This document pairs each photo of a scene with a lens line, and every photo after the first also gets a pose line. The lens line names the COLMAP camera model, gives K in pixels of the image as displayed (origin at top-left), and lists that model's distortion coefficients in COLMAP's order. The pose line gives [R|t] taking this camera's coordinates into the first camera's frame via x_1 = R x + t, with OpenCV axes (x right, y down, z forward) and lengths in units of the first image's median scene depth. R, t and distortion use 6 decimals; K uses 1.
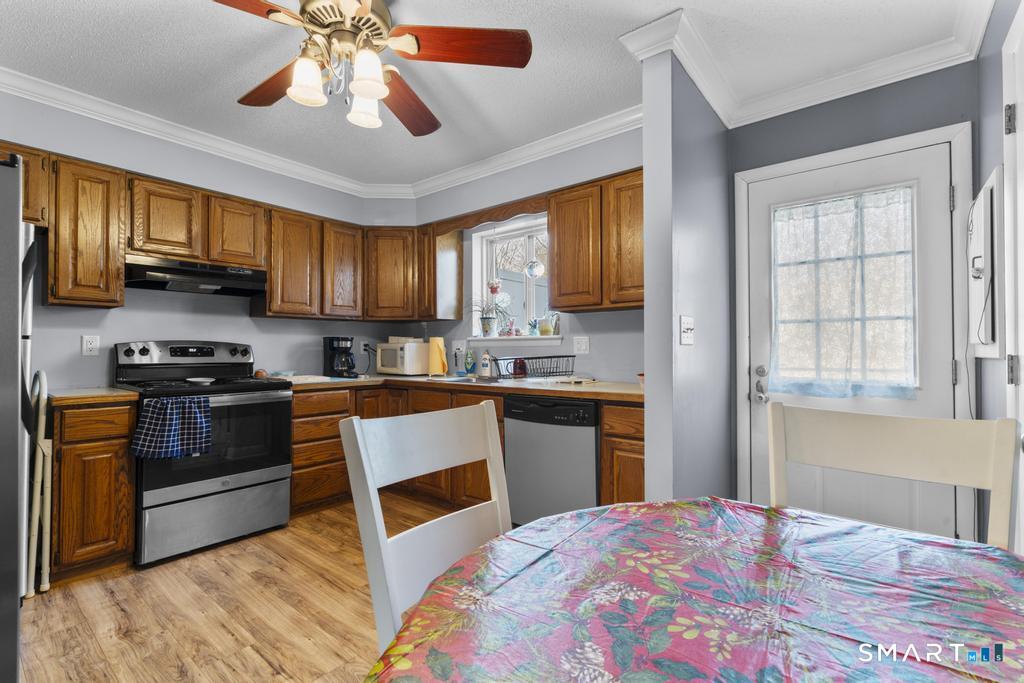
lens RADIAL K [[462.0, 0, 511.6], [0, 462.0, 343.3], [0, 0, 1]] dist [-0.007434, 0.004471]
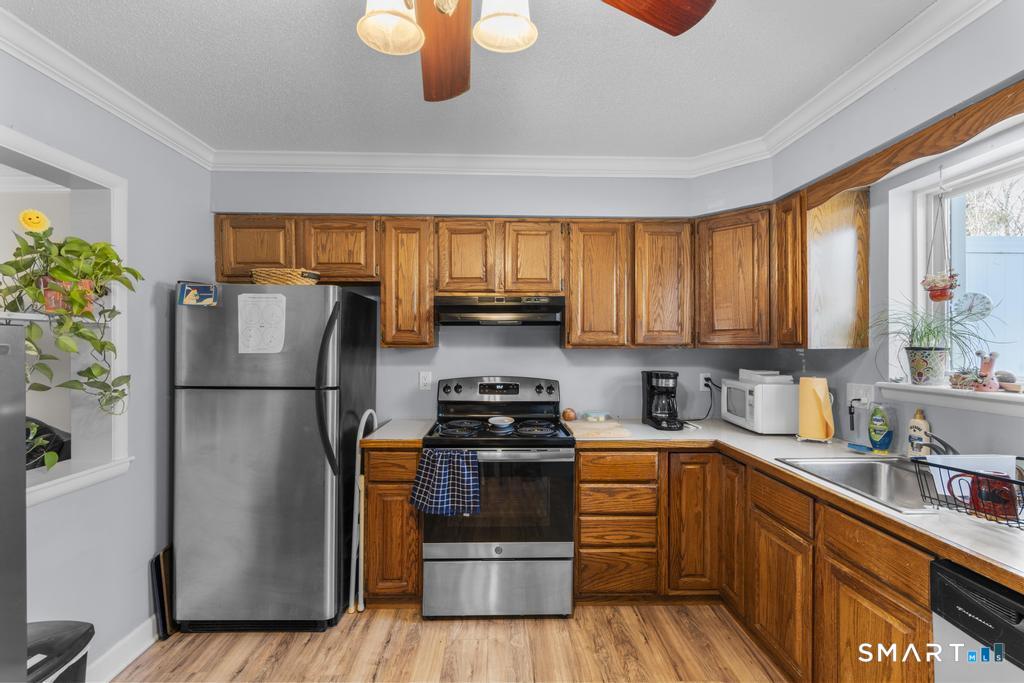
lens RADIAL K [[462.0, 0, 509.8], [0, 462.0, 344.5], [0, 0, 1]] dist [-0.007434, 0.004471]
pose [[0.649445, 0.006408, -0.760382, 0.046417], [0.006944, 0.999873, 0.014357, -0.082682], [0.760377, -0.014605, 0.649318, 0.378934]]
